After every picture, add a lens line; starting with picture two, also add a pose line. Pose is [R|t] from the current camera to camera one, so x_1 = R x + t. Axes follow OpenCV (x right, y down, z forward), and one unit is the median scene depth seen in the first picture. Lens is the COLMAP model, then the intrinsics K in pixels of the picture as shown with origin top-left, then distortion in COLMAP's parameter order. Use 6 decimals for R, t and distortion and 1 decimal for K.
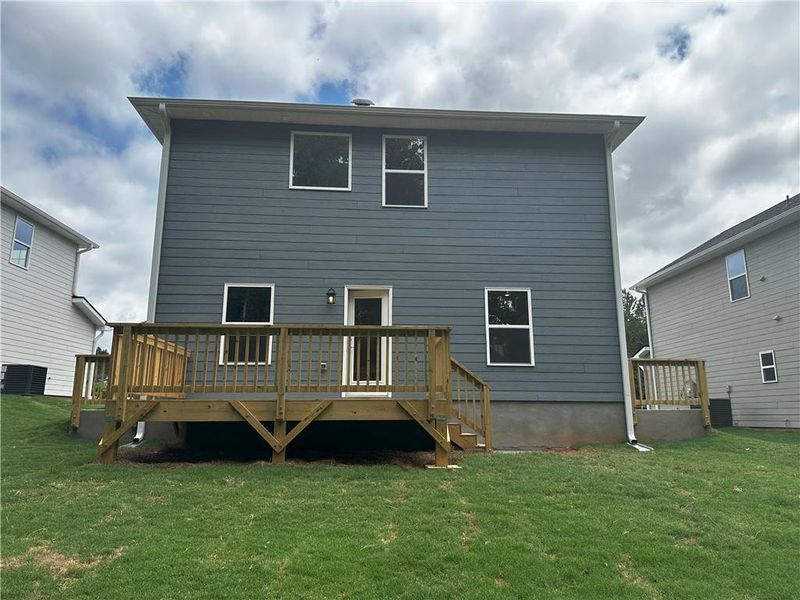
lens RADIAL K [[559.0, 0, 400.1], [0, 559.0, 303.2], [0, 0, 1]] dist [0.124422, -0.171109]
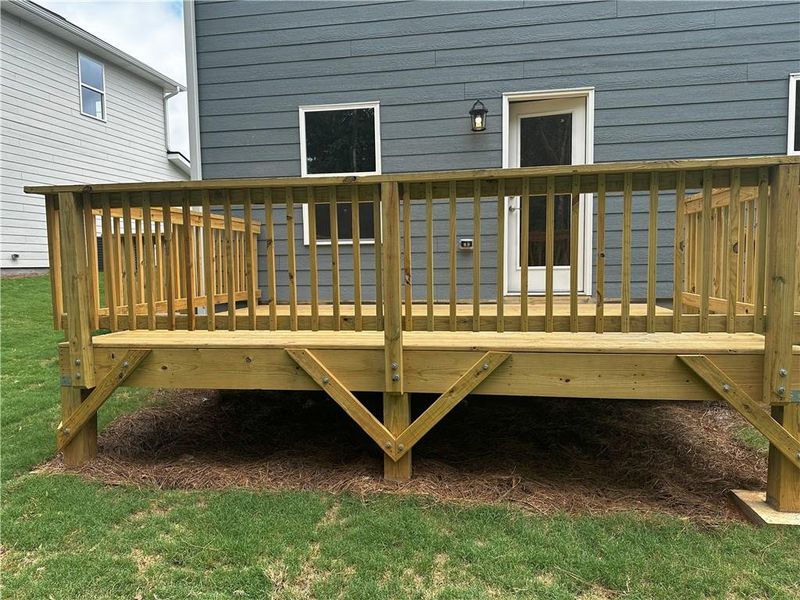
lens RADIAL K [[548.3, 0, 418.0], [0, 548.3, 299.7], [0, 0, 1]] dist [0.004777, -0.000054]
pose [[0.980470, -0.007083, -0.196542, -0.076686], [0.059096, 0.963778, 0.260075, 0.017746], [0.187581, -0.266611, 0.945374, 0.430650]]
